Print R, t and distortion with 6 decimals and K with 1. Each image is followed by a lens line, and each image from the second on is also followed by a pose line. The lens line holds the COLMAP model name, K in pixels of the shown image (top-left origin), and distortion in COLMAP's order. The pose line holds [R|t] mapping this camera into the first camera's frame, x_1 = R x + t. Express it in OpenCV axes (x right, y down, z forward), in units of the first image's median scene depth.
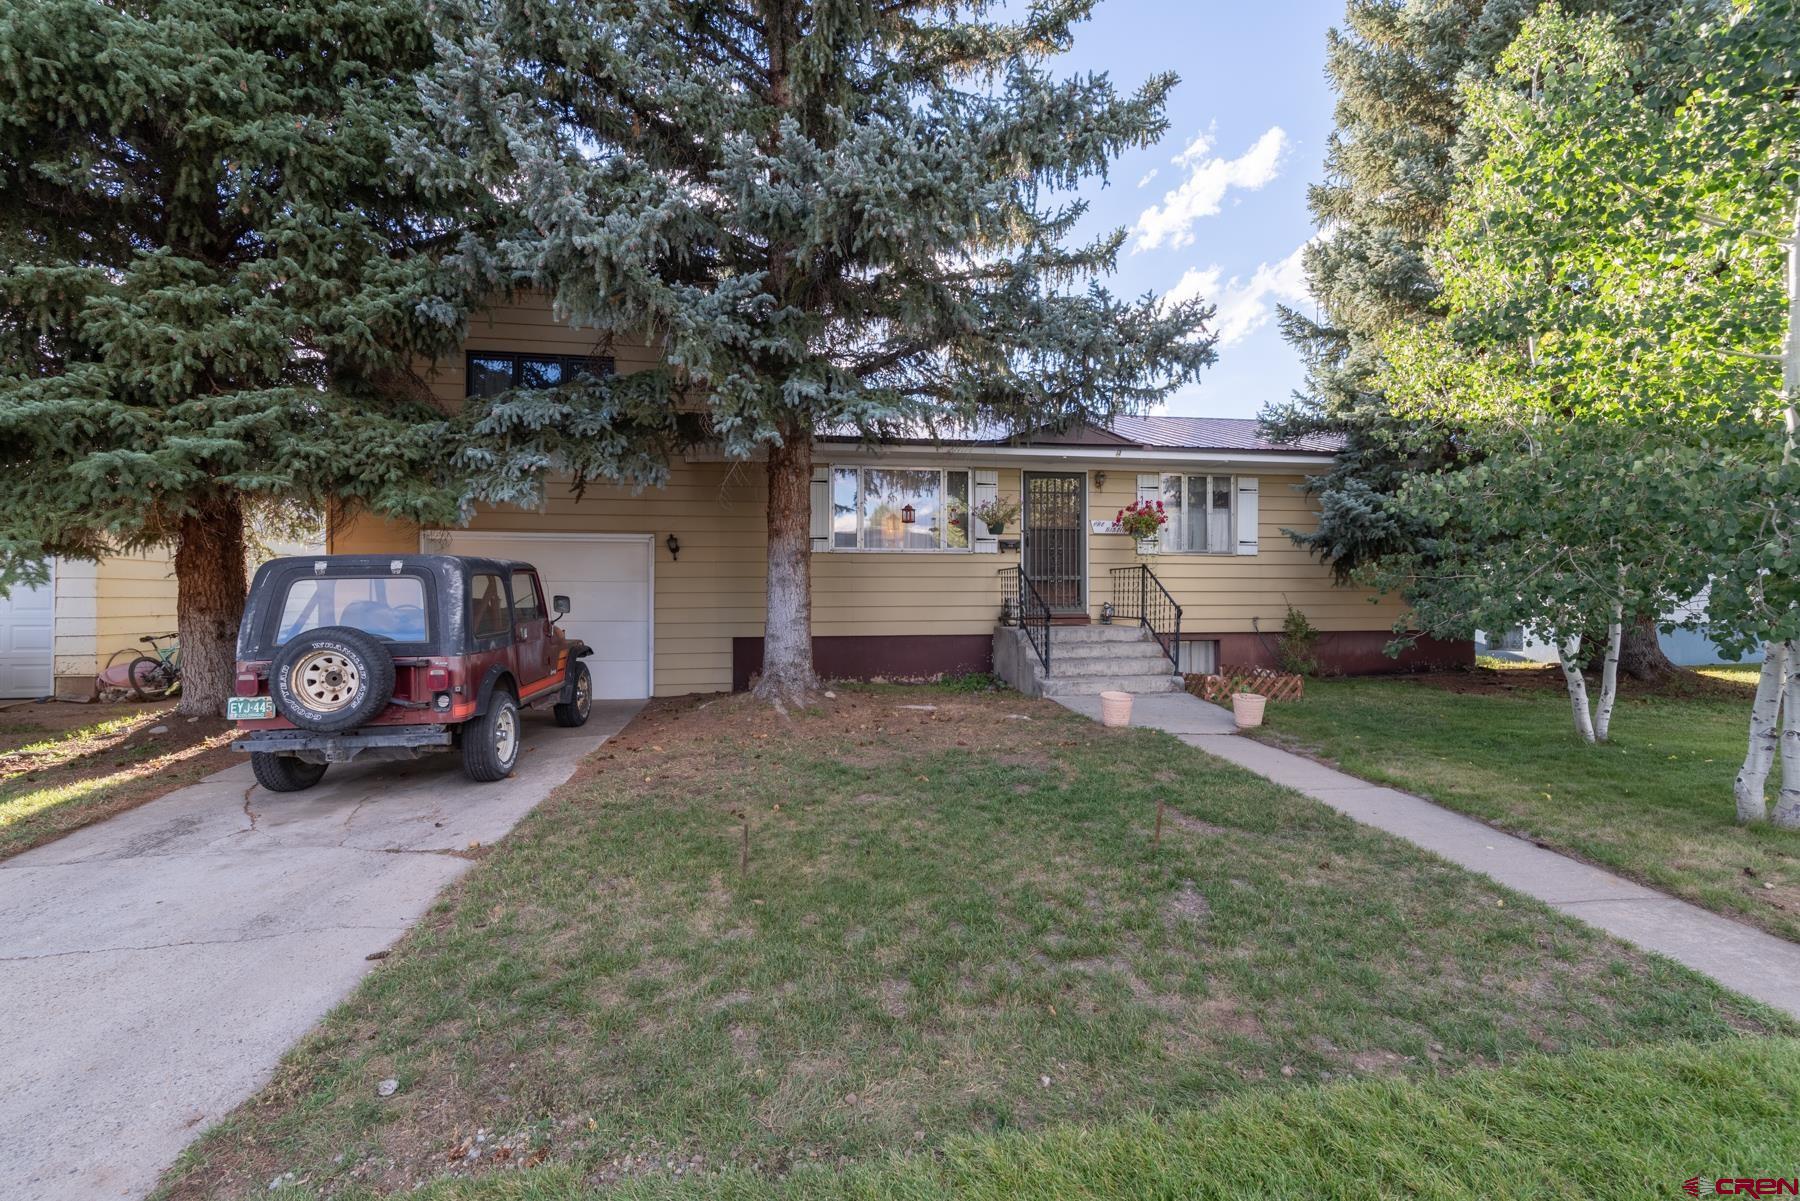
lens RADIAL K [[784.1, 0, 895.0], [0, 784.1, 601.4], [0, 0, 1]] dist [-0.000178, 0.000082]
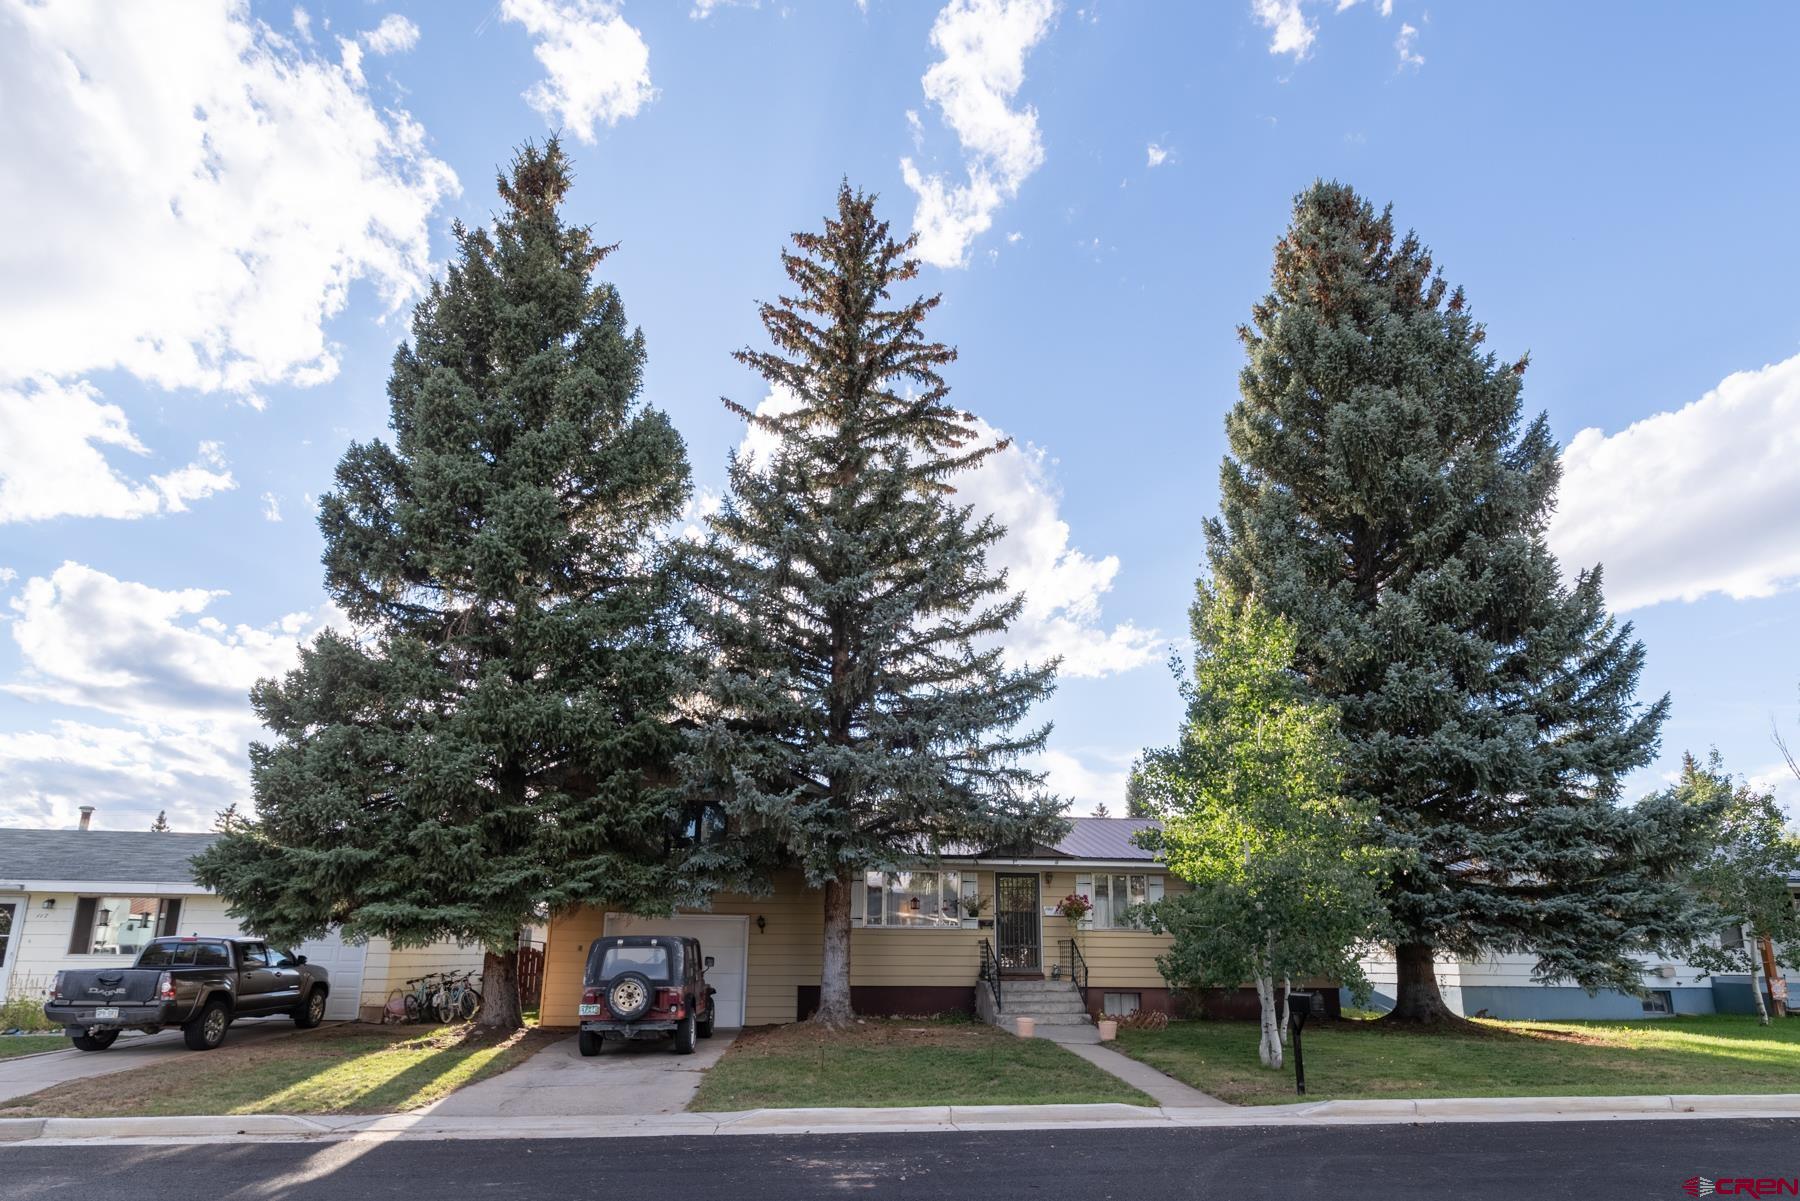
lens RADIAL K [[1596.5, 0, 905.6], [0, 1596.5, 603.2], [0, 0, 1]] dist [-0.008482, 0.003815]
pose [[0.997241, -0.005631, -0.074012, 0.246503], [-0.010762, 0.975614, -0.219231, -0.000850], [0.073442, 0.219422, 0.972862, -2.284624]]
